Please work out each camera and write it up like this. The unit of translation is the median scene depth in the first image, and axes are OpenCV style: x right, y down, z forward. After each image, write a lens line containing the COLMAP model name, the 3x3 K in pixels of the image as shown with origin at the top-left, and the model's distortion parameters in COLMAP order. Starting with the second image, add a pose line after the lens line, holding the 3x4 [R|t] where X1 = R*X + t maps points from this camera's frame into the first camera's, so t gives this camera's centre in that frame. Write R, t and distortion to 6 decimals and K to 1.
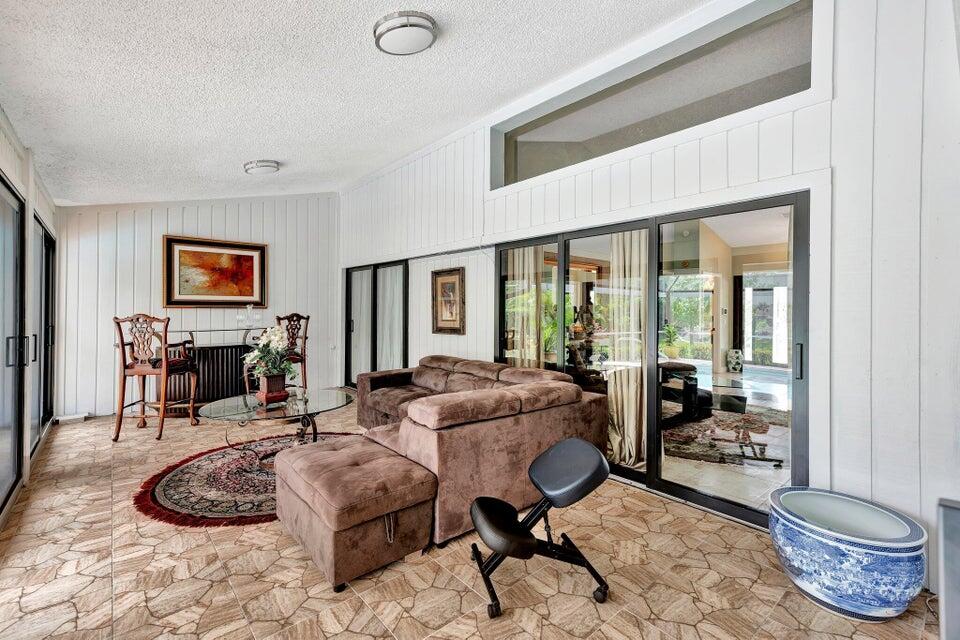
lens RADIAL K [[432.1, 0, 478.9], [0, 432.1, 313.1], [0, 0, 1]] dist [-0.008568, 0.003126]
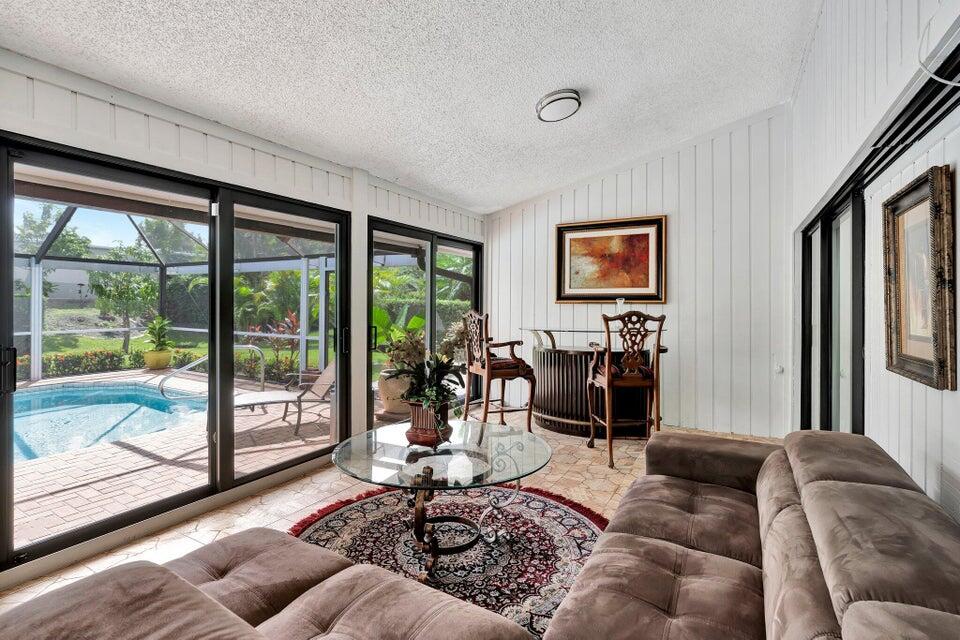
lens RADIAL K [[460.9, 0, 470.1], [0, 460.9, 301.4], [0, 0, 1]] dist [-0.001652, -0.000048]
pose [[0.335151, -0.008200, -0.942129, 0.135207], [-0.006645, 0.999917, -0.011067, -0.004266], [0.942141, 0.009969, 0.335069, 0.485436]]
